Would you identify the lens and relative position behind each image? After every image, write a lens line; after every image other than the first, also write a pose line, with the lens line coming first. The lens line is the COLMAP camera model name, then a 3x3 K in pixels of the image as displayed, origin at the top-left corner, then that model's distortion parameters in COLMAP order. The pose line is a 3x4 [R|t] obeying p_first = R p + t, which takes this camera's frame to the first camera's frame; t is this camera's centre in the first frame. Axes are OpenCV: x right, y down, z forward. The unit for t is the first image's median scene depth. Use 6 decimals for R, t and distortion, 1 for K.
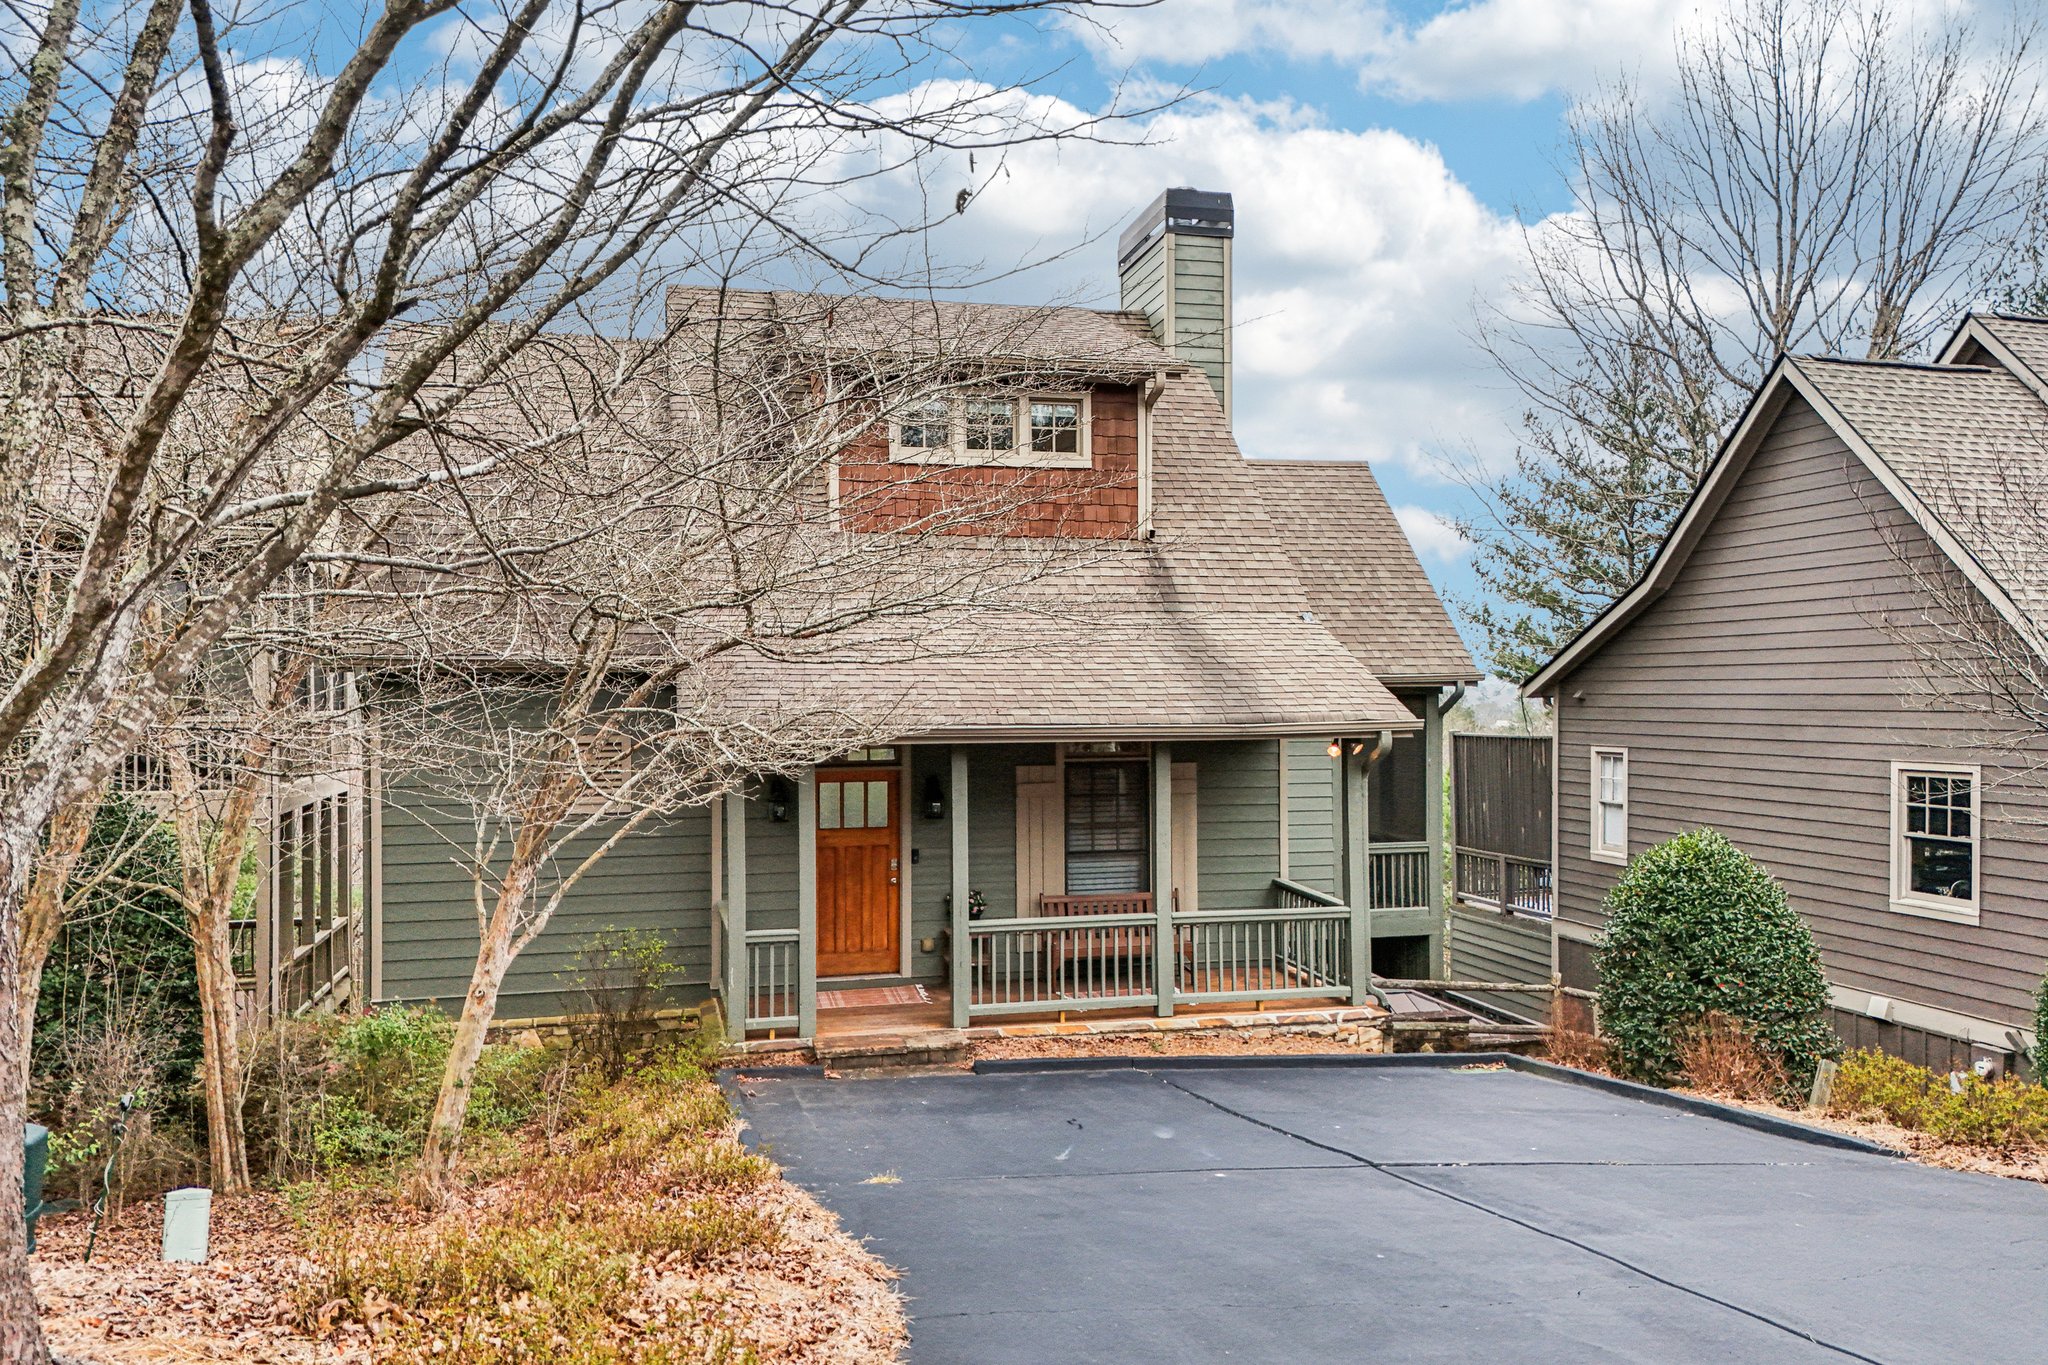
lens RADIAL K [[1530.5, 0, 1088.3], [0, 1530.5, 675.9], [0, 0, 1]] dist [0.089516, -0.128600]
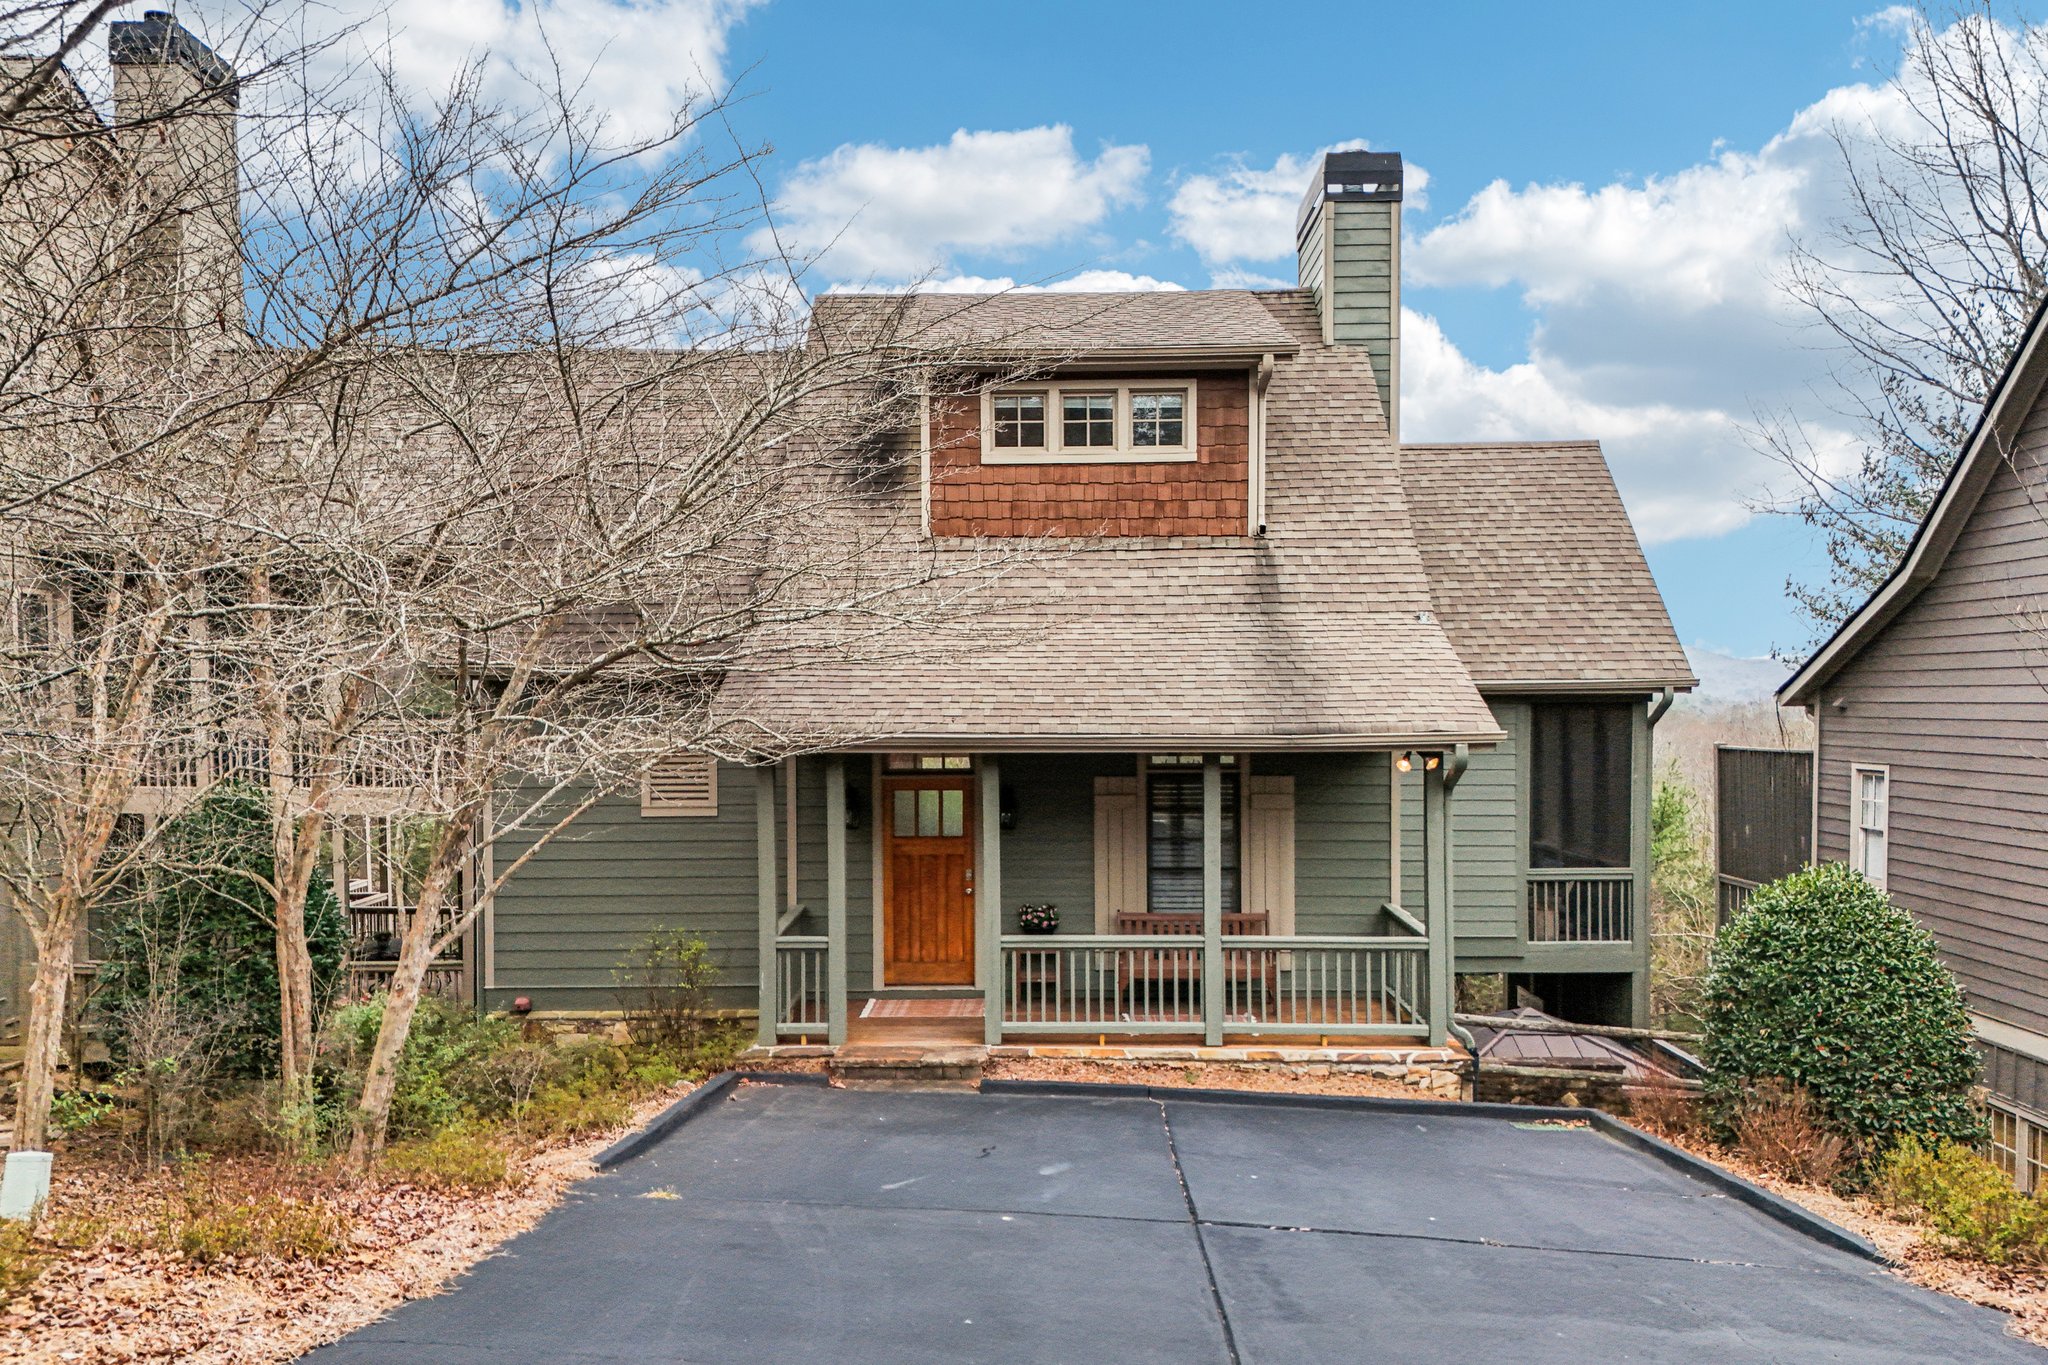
lens RADIAL K [[1573.8, 0, 1077.2], [0, 1573.8, 716.8], [0, 0, 1]] dist [0.086961, -0.118322]
pose [[0.967012, 0.005521, -0.254671, 0.208776], [0.000540, 0.999718, 0.023720, -0.001984], [0.254730, -0.023075, 0.966737, 0.049751]]
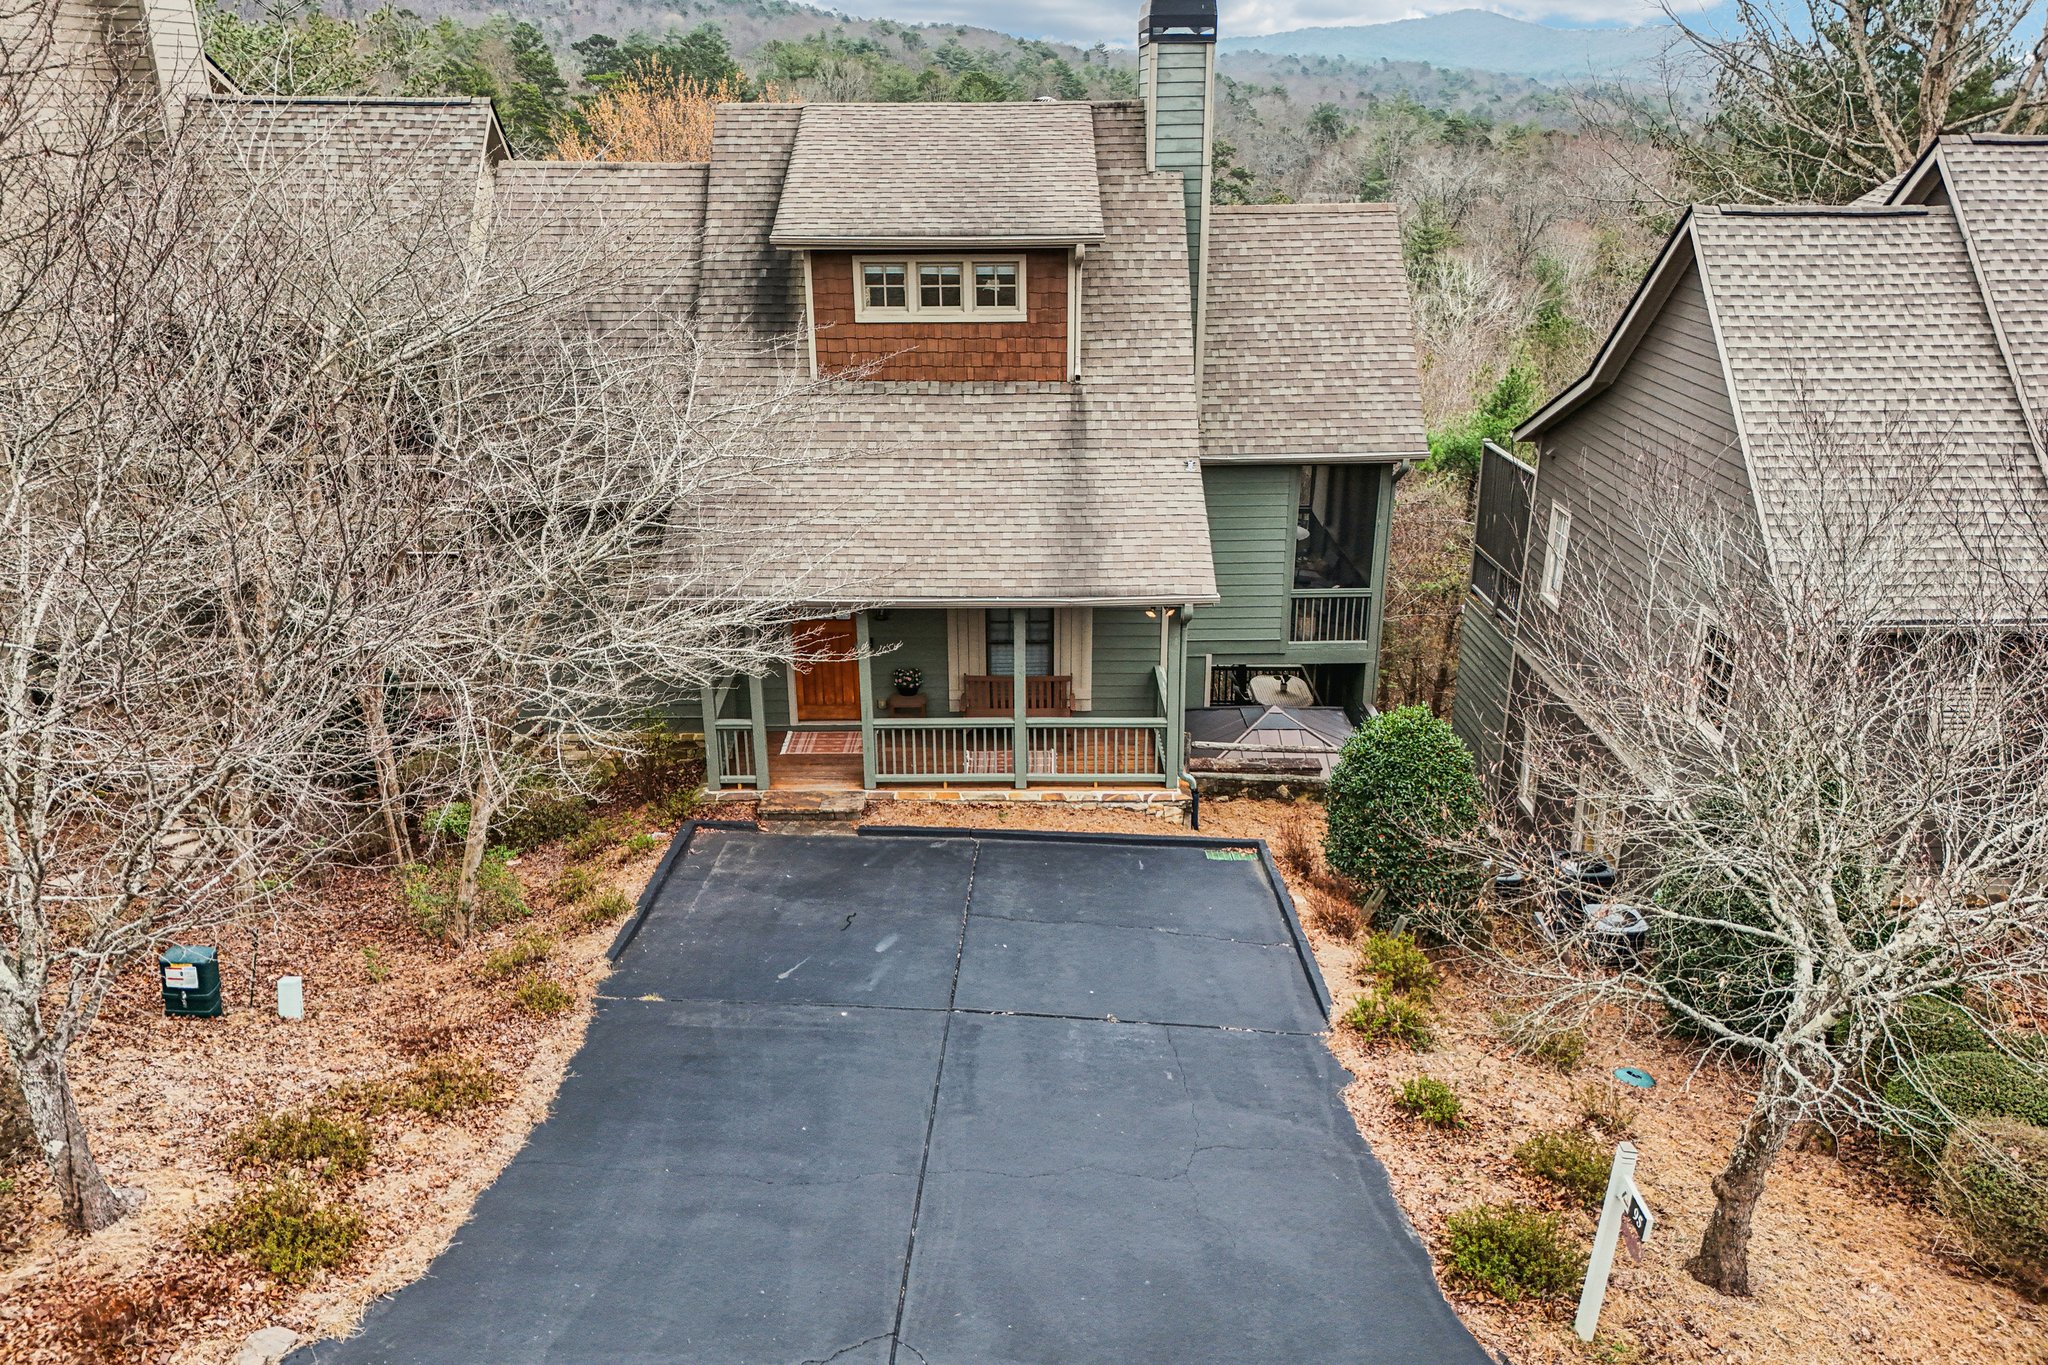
lens RADIAL K [[1530.5, 0, 1088.3], [0, 1530.5, 675.9], [0, 0, 1]] dist [0.089516, -0.128600]
pose [[0.974453, 0.091519, -0.205099, 0.373288], [-0.012185, 0.933407, 0.358612, -0.359861], [0.224261, -0.346952, 0.910676, -0.201594]]
